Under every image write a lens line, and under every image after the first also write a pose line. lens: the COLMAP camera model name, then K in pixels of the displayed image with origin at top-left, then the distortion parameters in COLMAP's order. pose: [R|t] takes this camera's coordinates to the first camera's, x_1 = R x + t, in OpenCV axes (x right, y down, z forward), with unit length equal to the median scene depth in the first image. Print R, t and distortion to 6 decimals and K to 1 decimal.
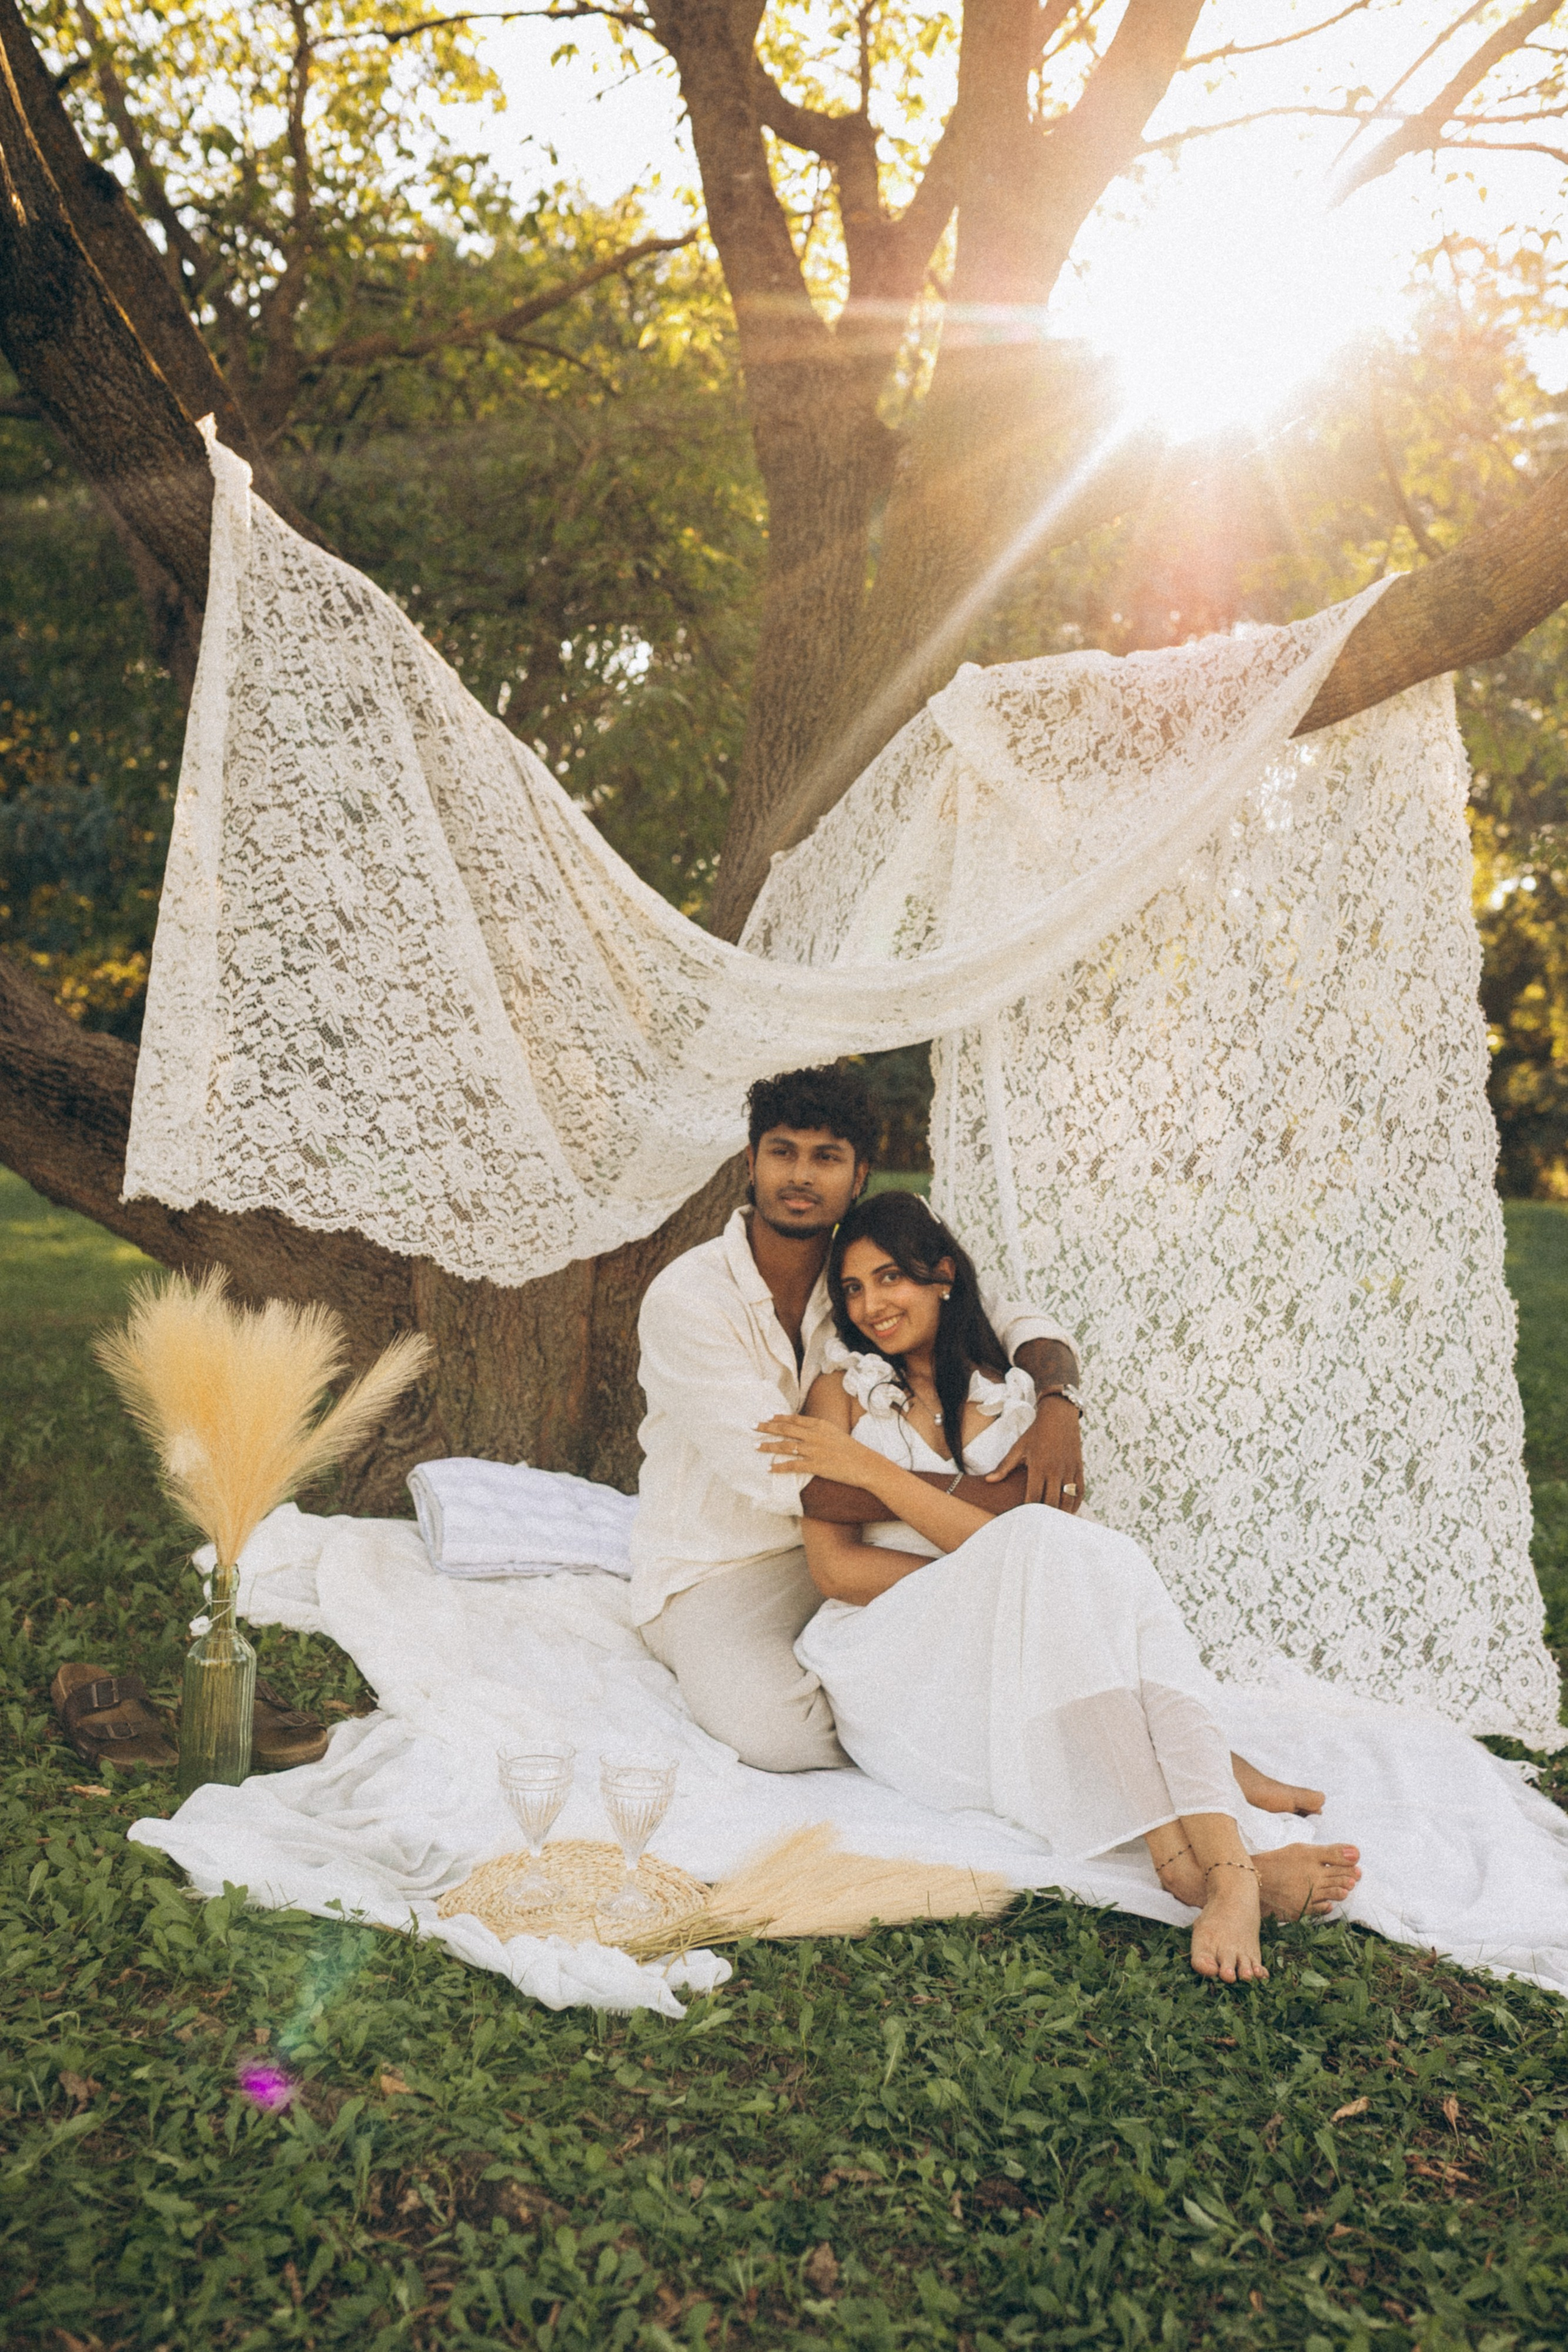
lens RADIAL K [[2399.6, 0, 786.3], [0, 2399.6, 1132.2], [0, 0, 1]] dist [0.010366, -0.002034]
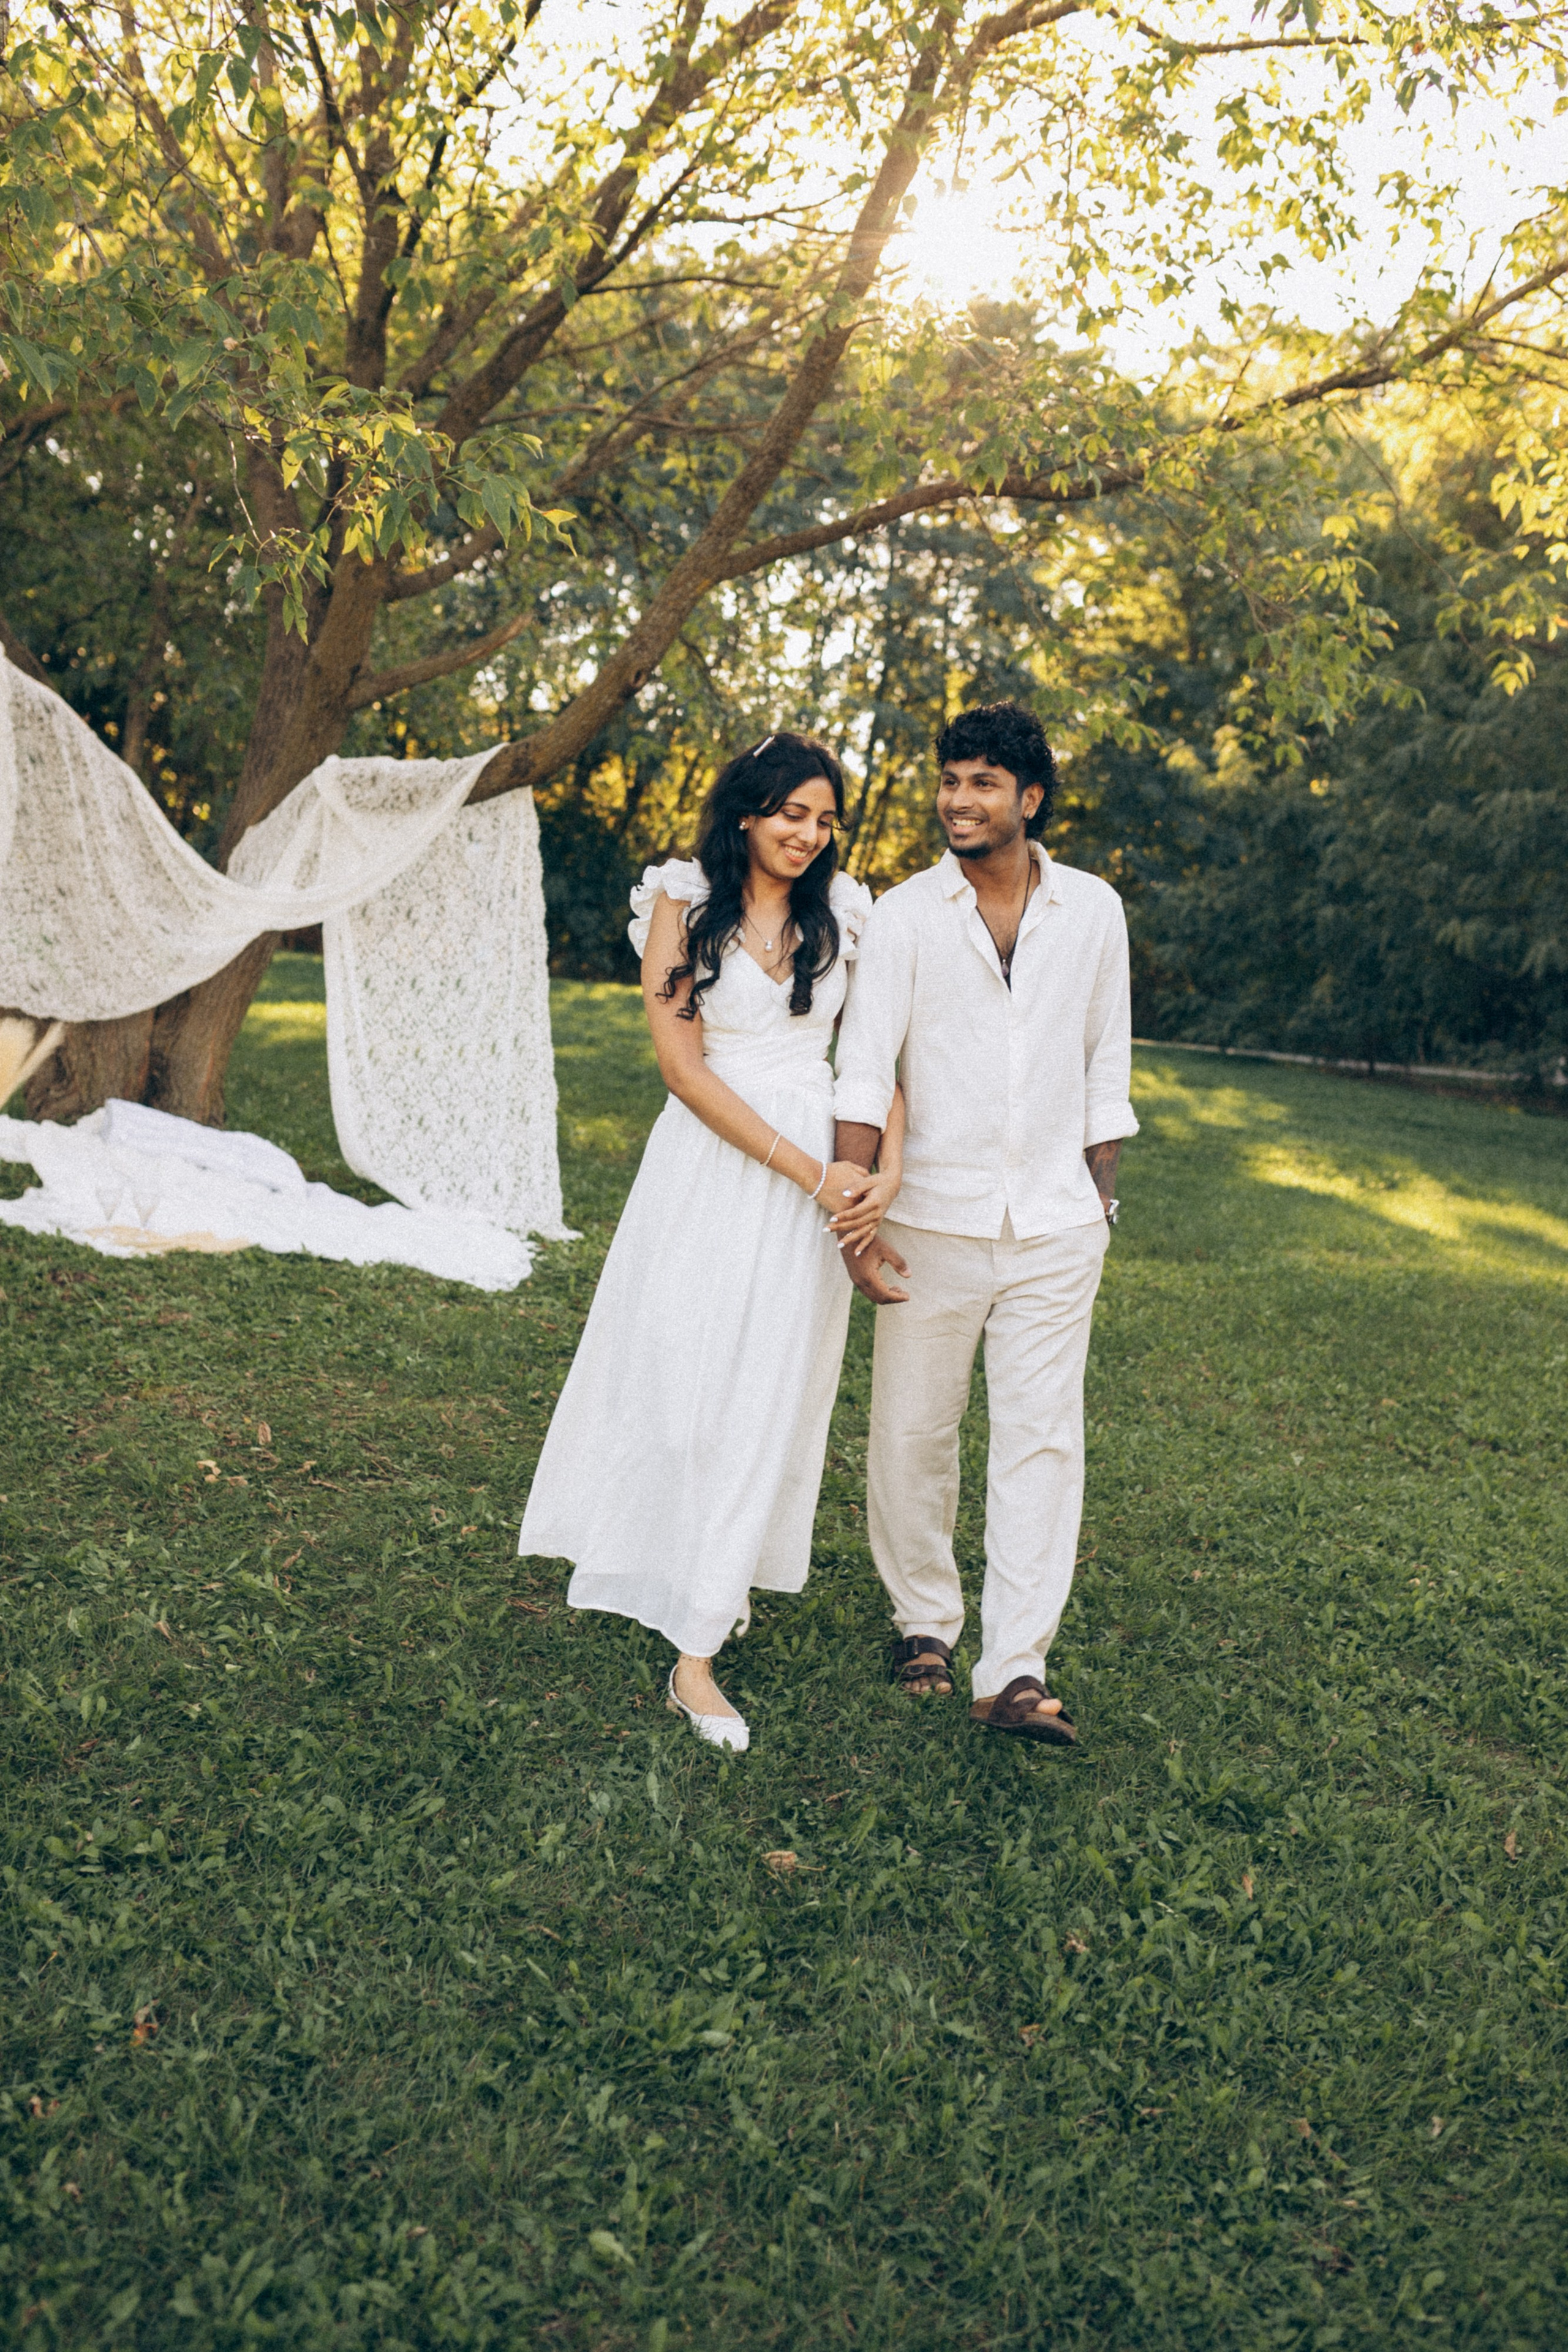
lens RADIAL K [[2248.3, 0, 784.0], [0, 2248.3, 1176.0], [0, 0, 1]] dist [0.006218, 0.007694]
pose [[0.986059, 0.049748, 0.158788, 0.195417], [-0.067159, 0.992070, 0.106241, -0.063985], [-0.152244, -0.115424, 0.981580, -1.284098]]
